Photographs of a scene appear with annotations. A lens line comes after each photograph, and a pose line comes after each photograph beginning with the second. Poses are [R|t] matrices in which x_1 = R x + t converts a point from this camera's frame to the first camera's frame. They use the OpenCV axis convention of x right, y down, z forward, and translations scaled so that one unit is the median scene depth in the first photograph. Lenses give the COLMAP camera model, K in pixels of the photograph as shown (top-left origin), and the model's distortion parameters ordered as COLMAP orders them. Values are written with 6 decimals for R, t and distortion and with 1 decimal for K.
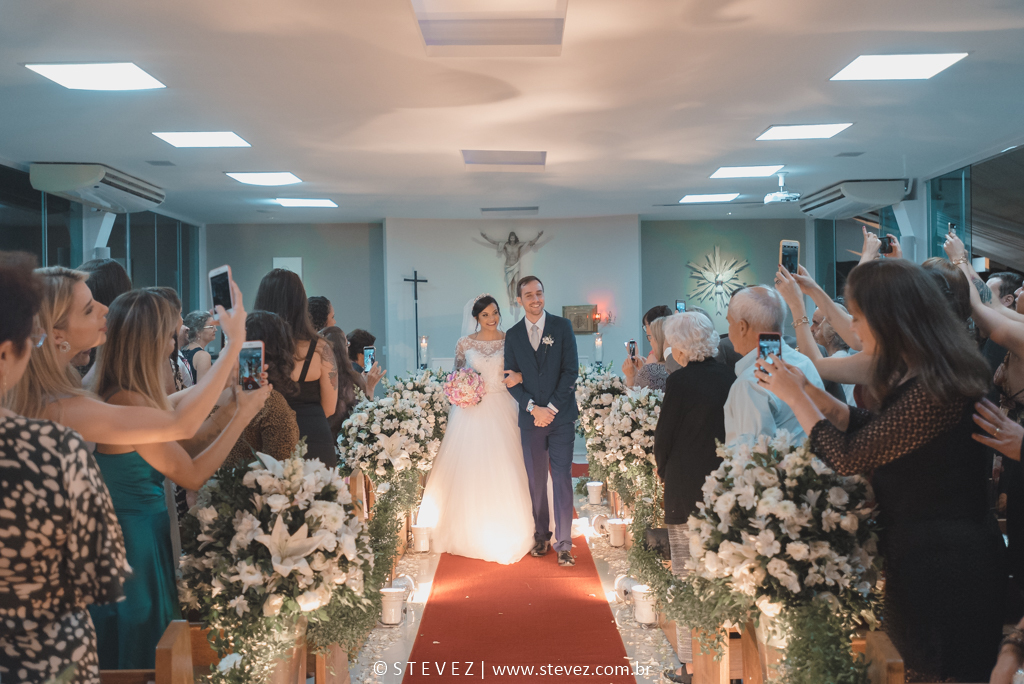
lens RADIAL K [[998.1, 0, 511.7], [0, 998.1, 307.5], [0, 0, 1]] dist [0.016801, -0.006022]
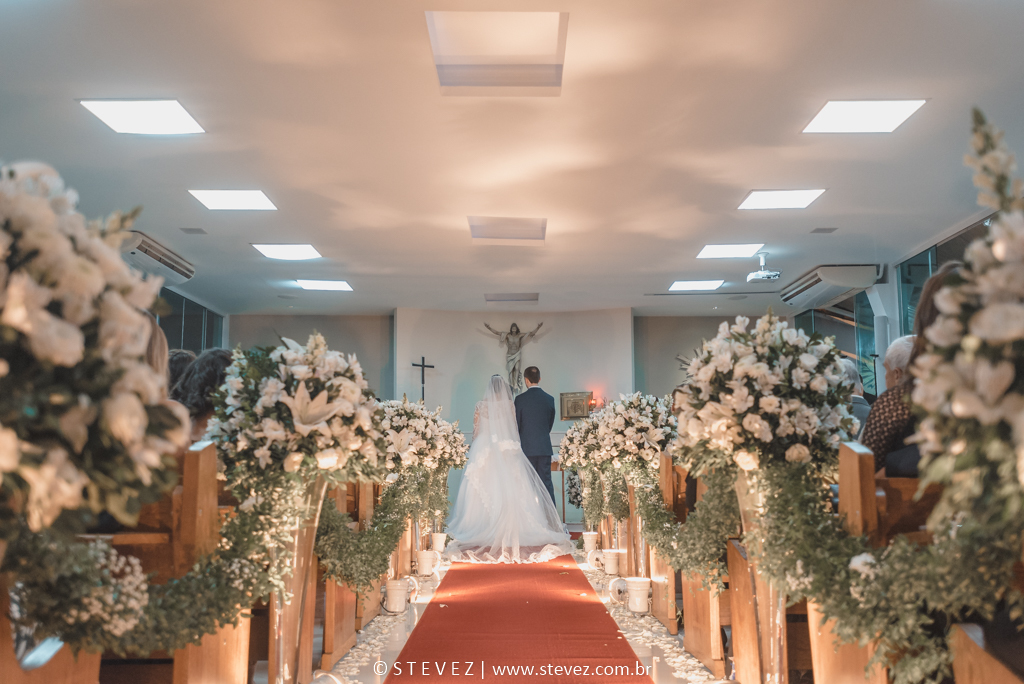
lens RADIAL K [[940.4, 0, 512.0], [0, 940.4, 342.0], [0, 0, 1]] dist [0.039324, -0.060729]
pose [[0.999914, 0.013008, -0.001668, 0.000608], [-0.013112, 0.994355, -0.105289, 0.135777], [0.000289, 0.105301, 0.994440, -0.020651]]
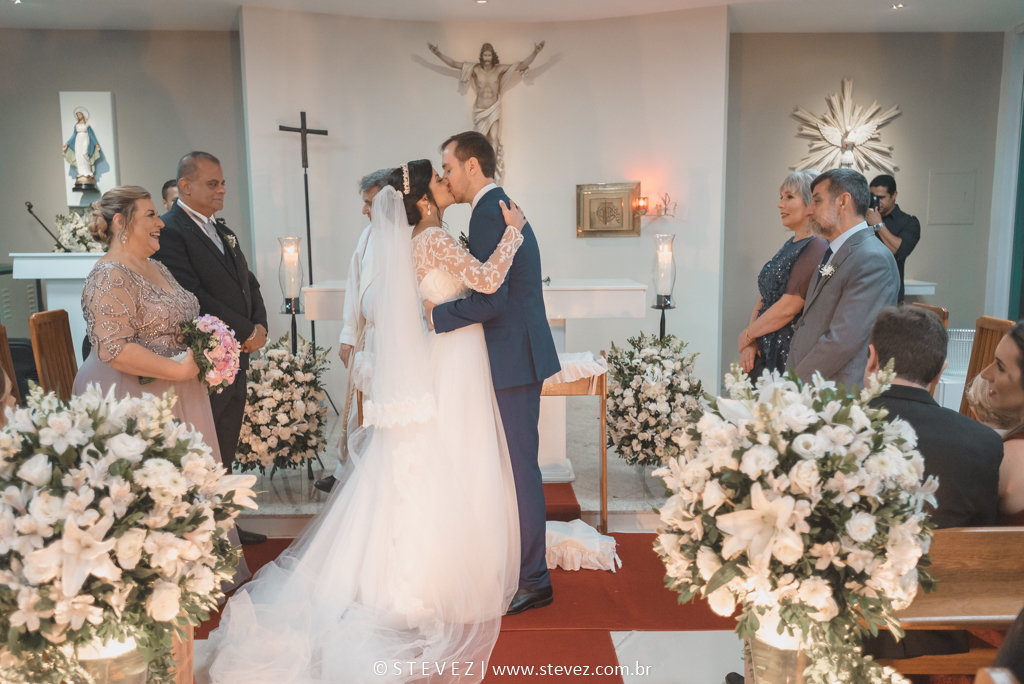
lens RADIAL K [[825.9, 0, 512.0], [0, 825.9, 342.0], [0, 0, 1]] dist [0.049012, -0.075535]
pose [[0.999856, 0.006387, 0.015732, 0.021296], [-0.008810, 0.987224, 0.159096, 0.032709], [-0.014515, -0.159212, 0.987138, 1.404151]]
